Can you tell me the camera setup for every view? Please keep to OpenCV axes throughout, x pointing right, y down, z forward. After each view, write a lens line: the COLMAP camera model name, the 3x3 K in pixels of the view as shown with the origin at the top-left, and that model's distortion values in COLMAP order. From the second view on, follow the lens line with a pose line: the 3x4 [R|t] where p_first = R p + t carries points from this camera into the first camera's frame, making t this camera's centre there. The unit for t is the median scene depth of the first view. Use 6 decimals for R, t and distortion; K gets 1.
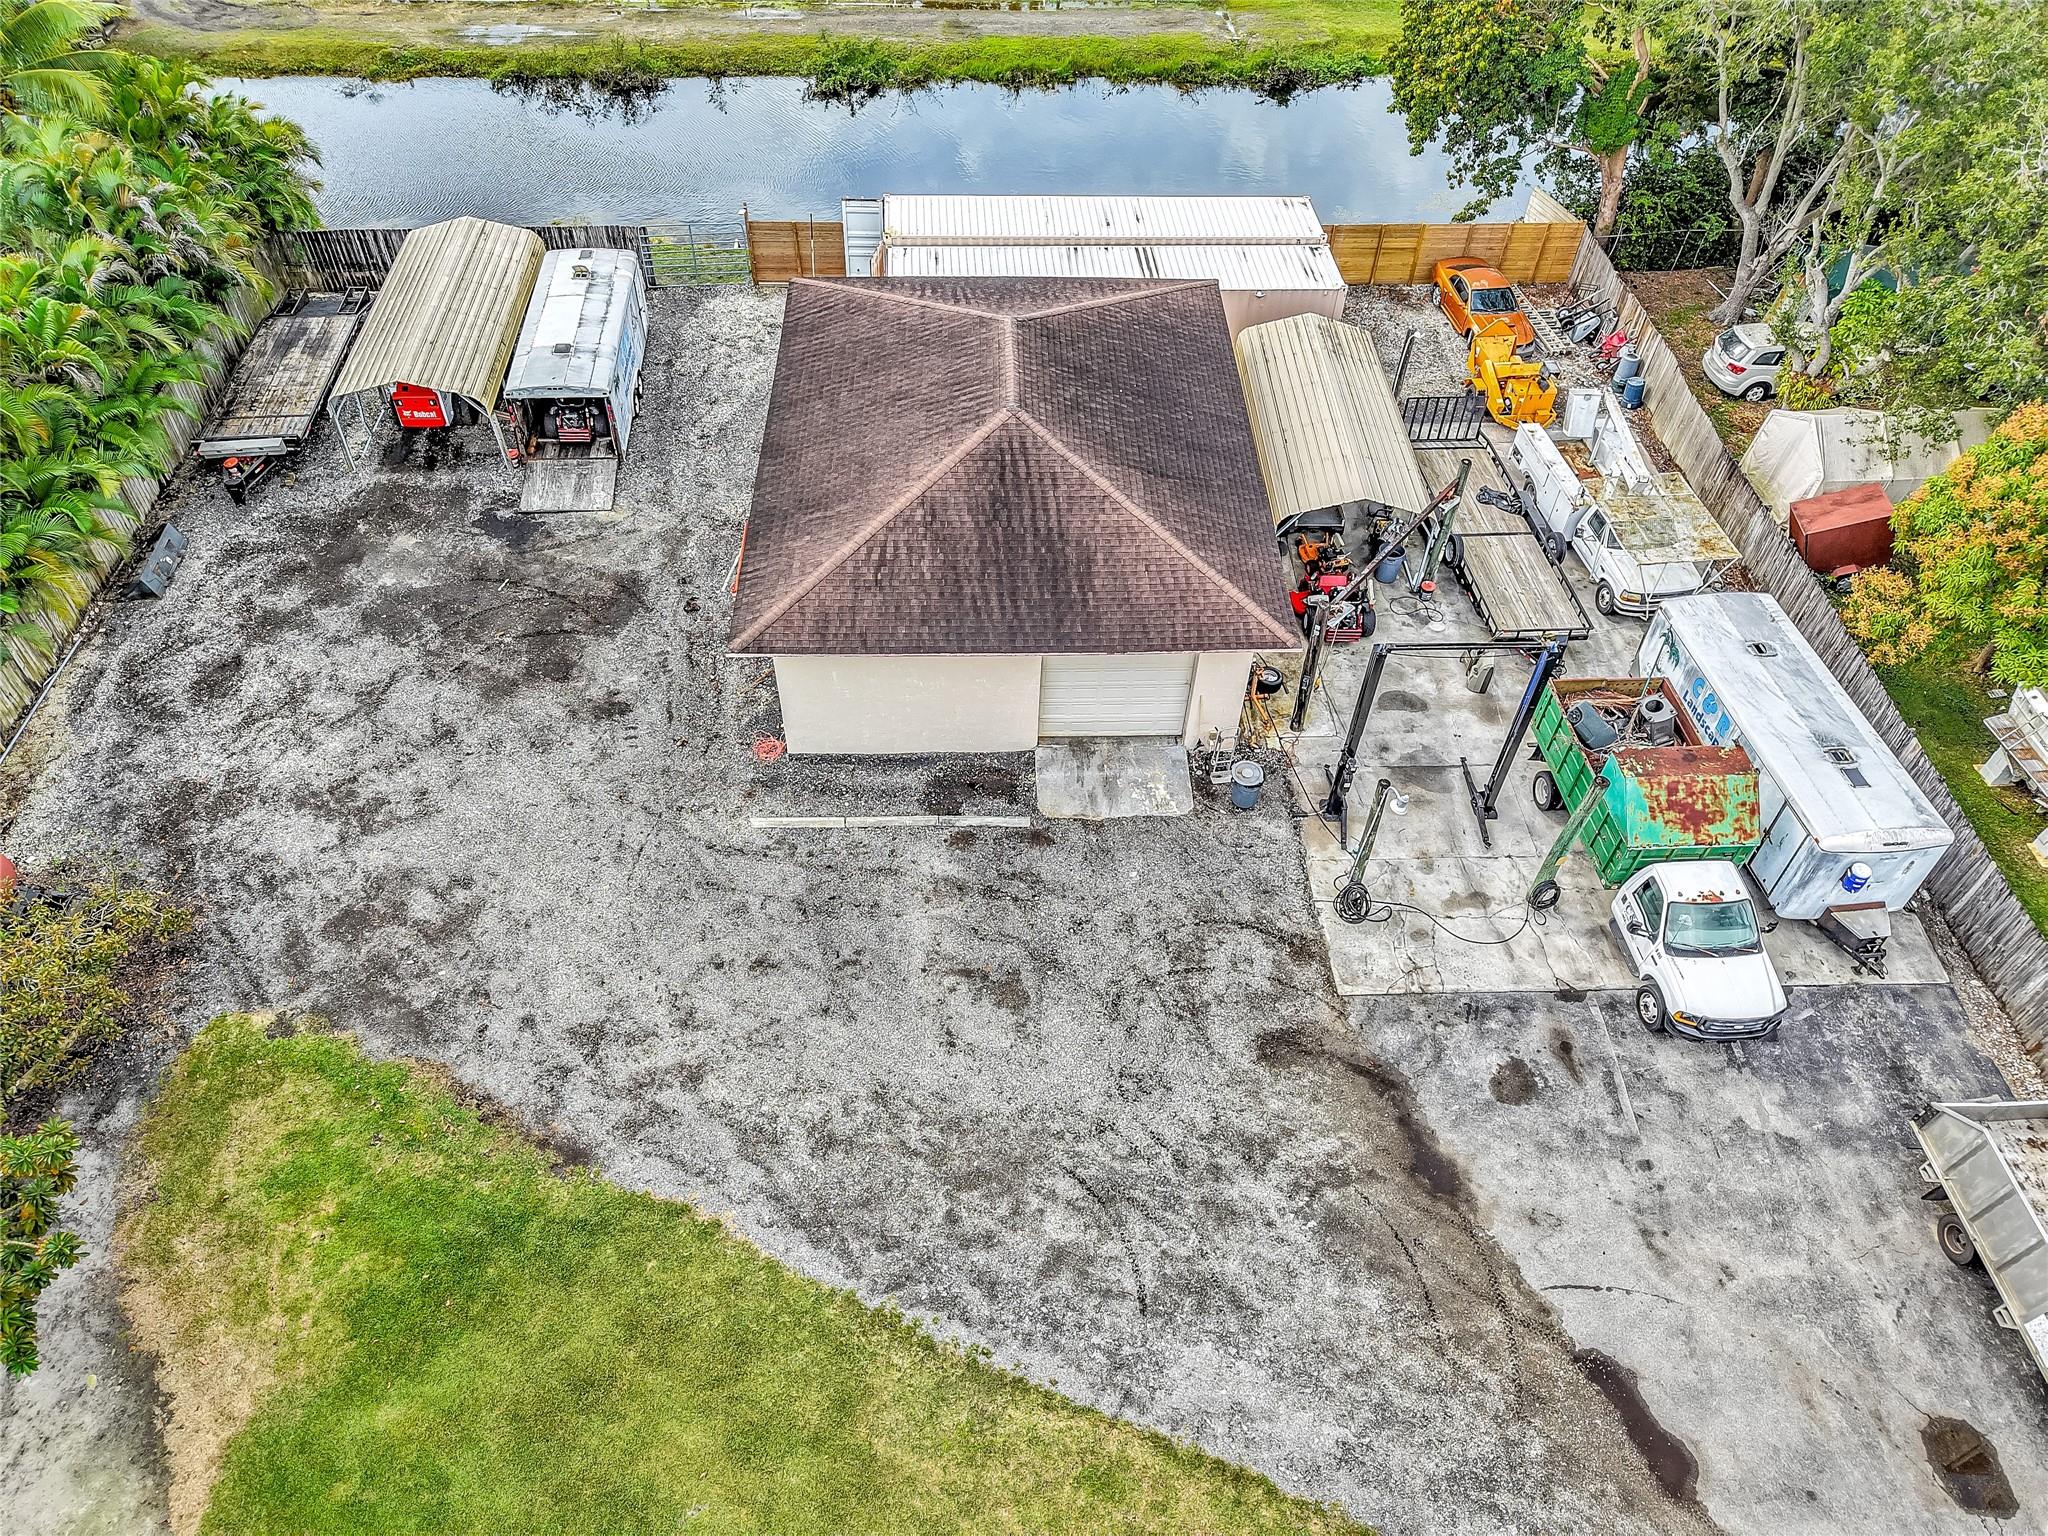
lens RADIAL K [[1388.9, 0, 1021.5], [0, 1388.9, 770.3], [0, 0, 1]] dist [0.005391, 0.002045]
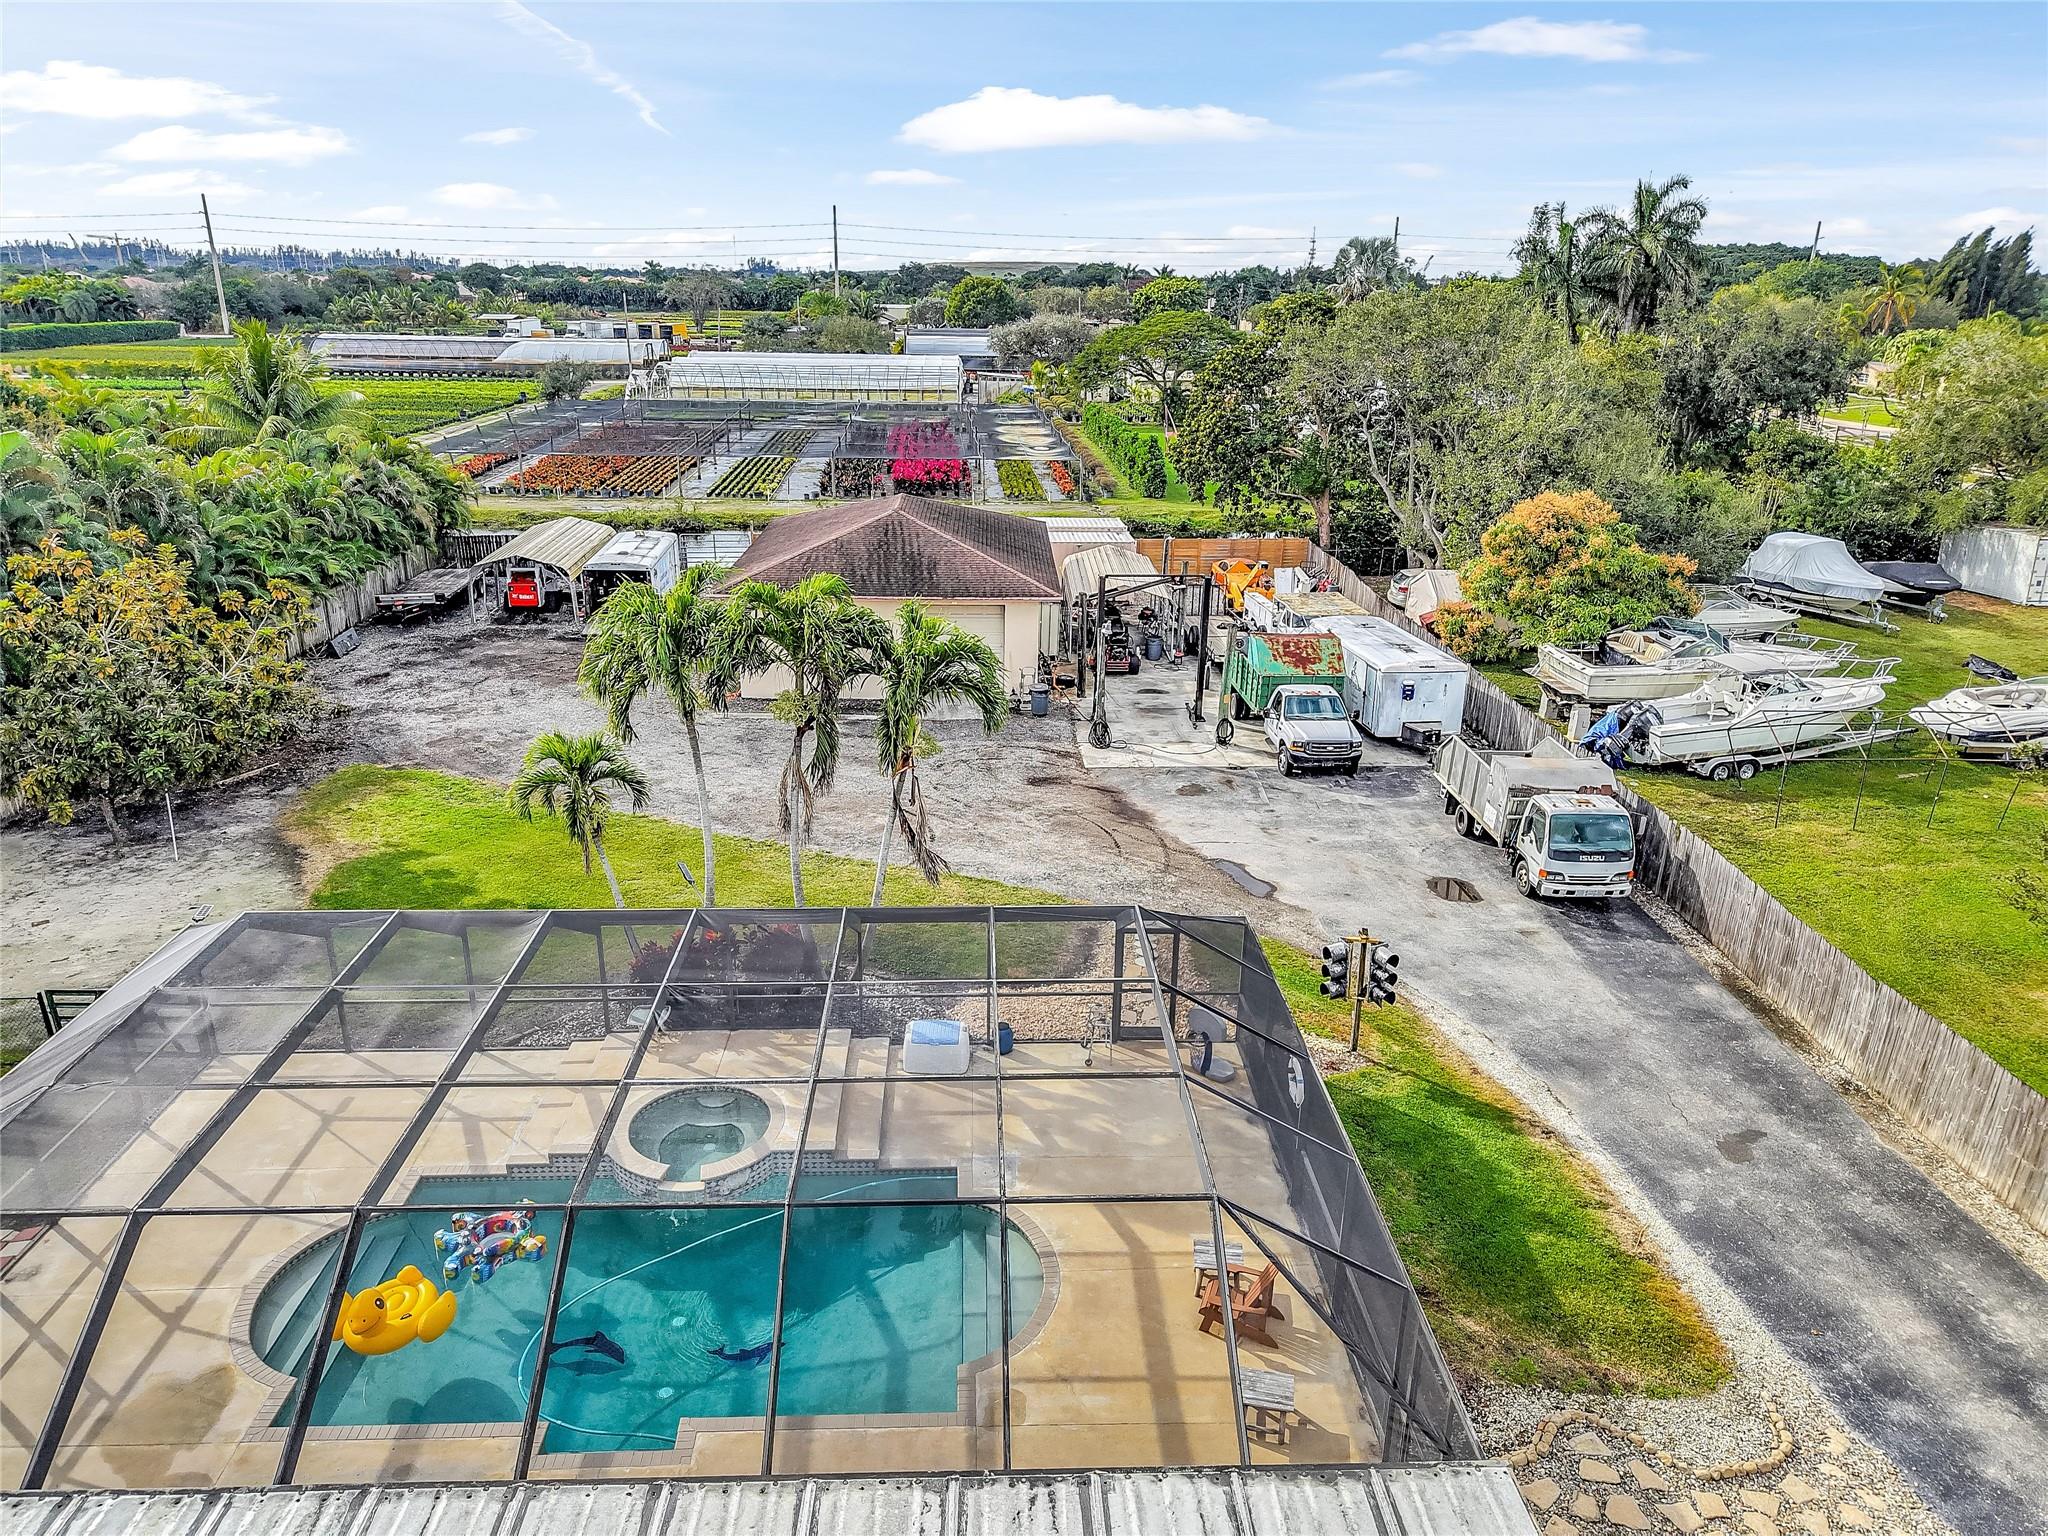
lens RADIAL K [[1362.8, 0, 1031.8], [0, 1362.8, 802.9], [0, 0, 1]] dist [0.027743, -0.025073]
pose [[0.999938, -0.011097, -0.000412, 0.183017], [0.009743, 0.894565, -0.446831, 0.936665], [0.005327, 0.446800, 0.894618, -0.354128]]
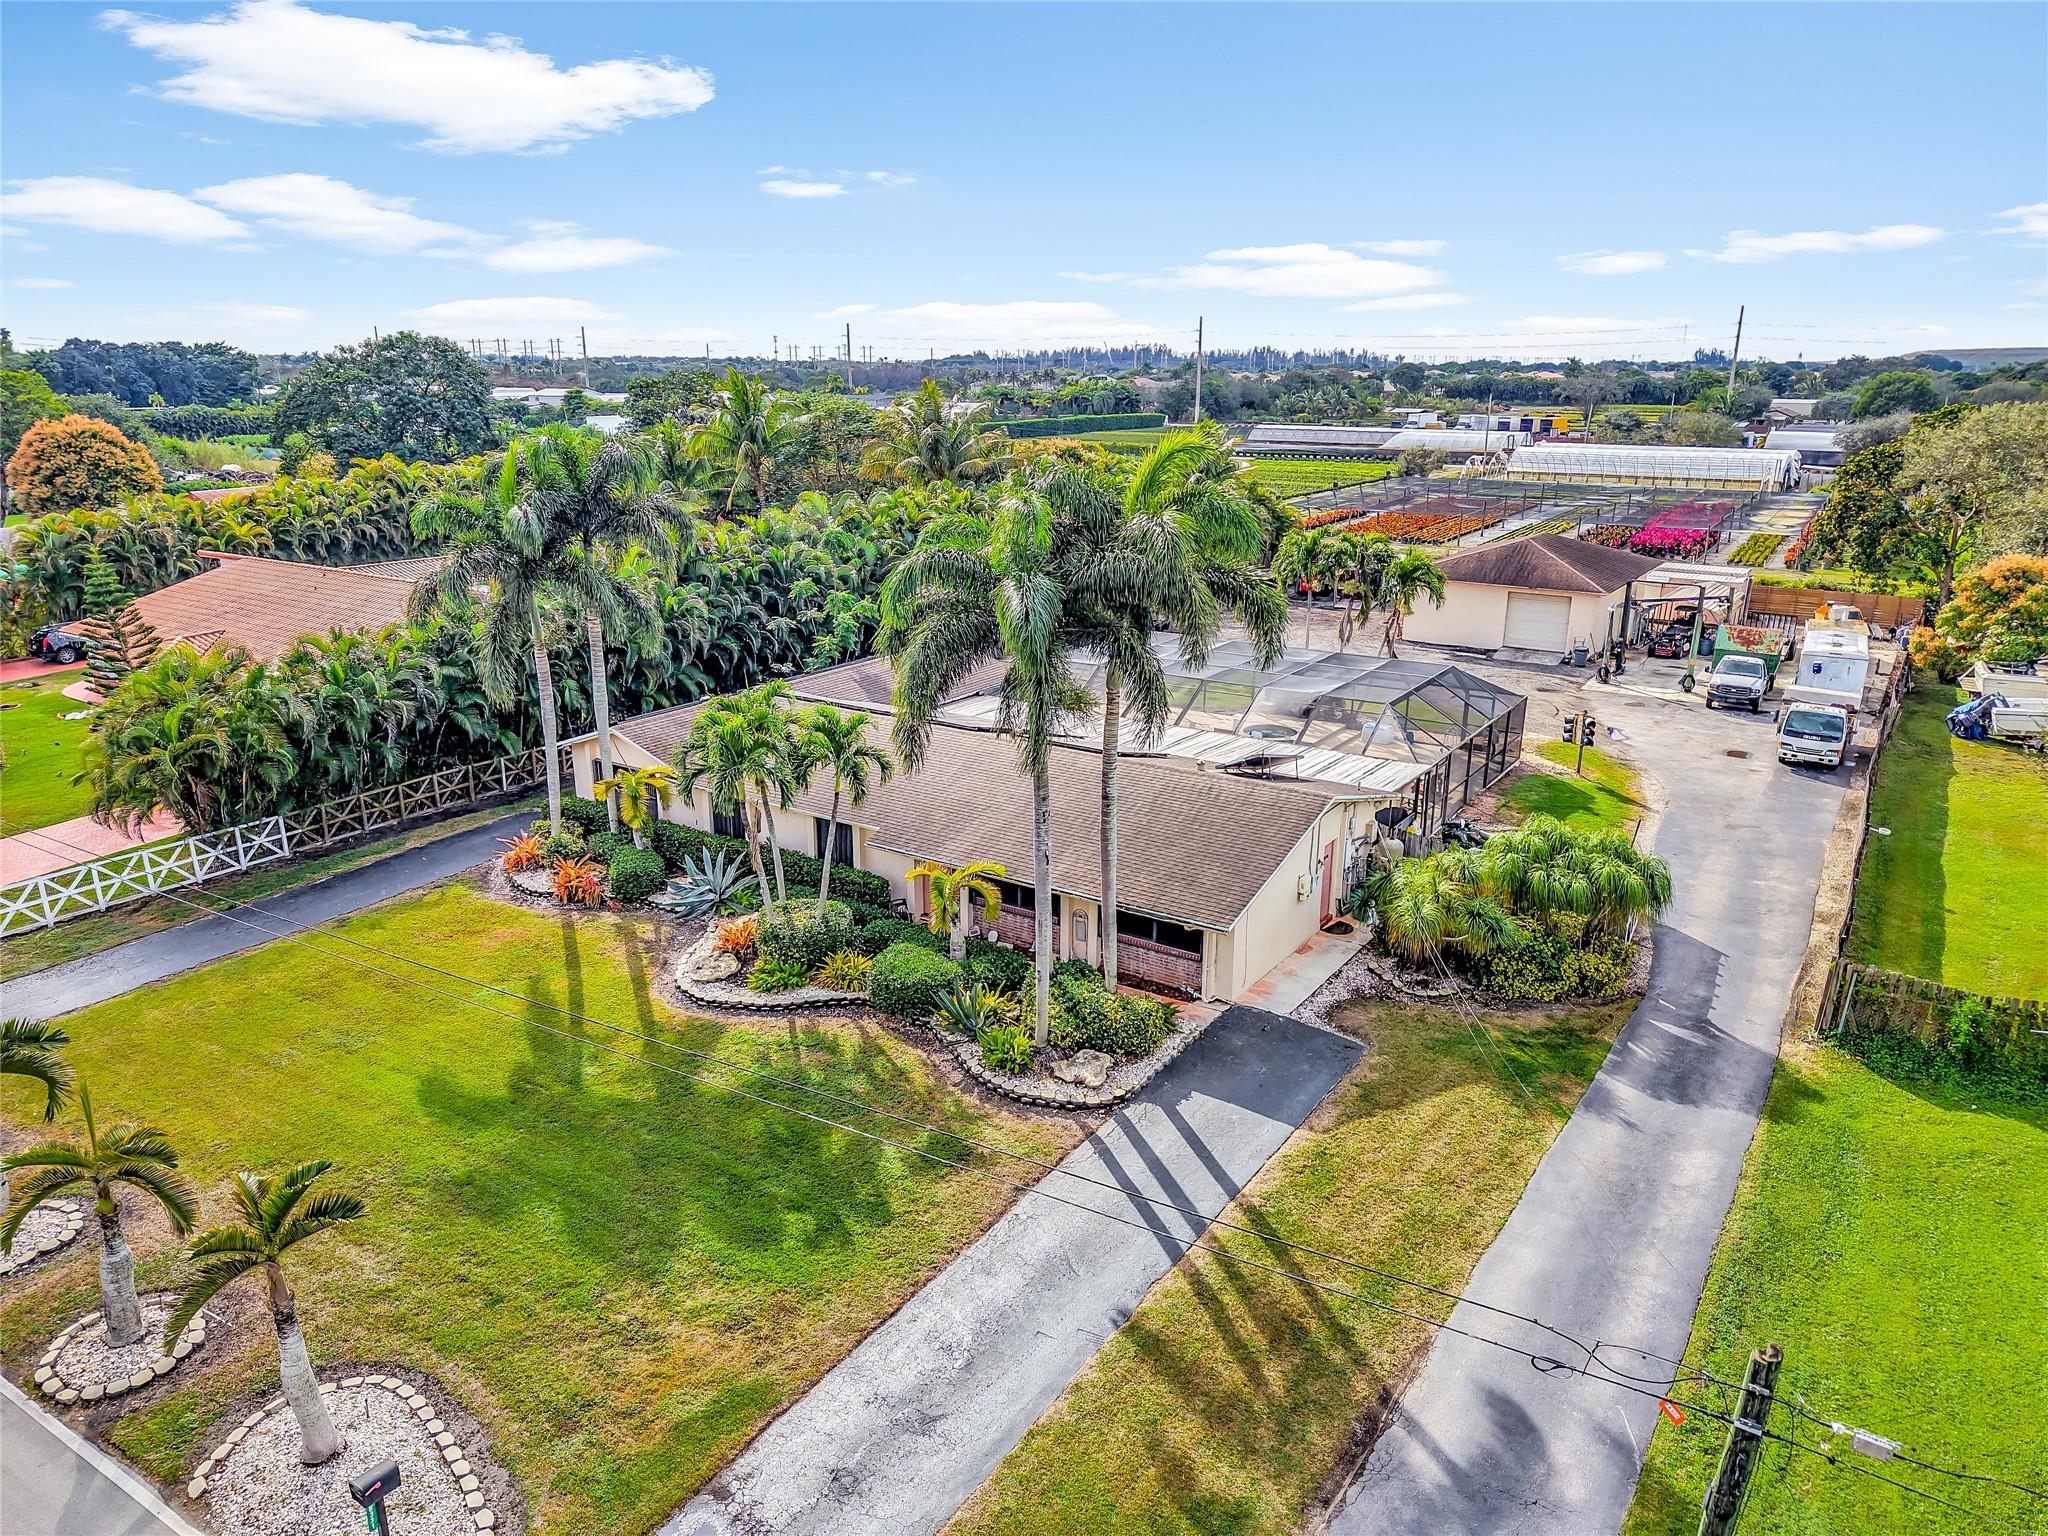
lens RADIAL K [[1388.9, 0, 1021.5], [0, 1388.9, 770.3], [0, 0, 1]] dist [0.005391, 0.002045]
pose [[0.809433, 0.143312, -0.569455, 0.934075], [-0.420939, 0.817761, -0.392527, 1.837011], [0.409424, 0.557430, 0.722249, -1.252221]]
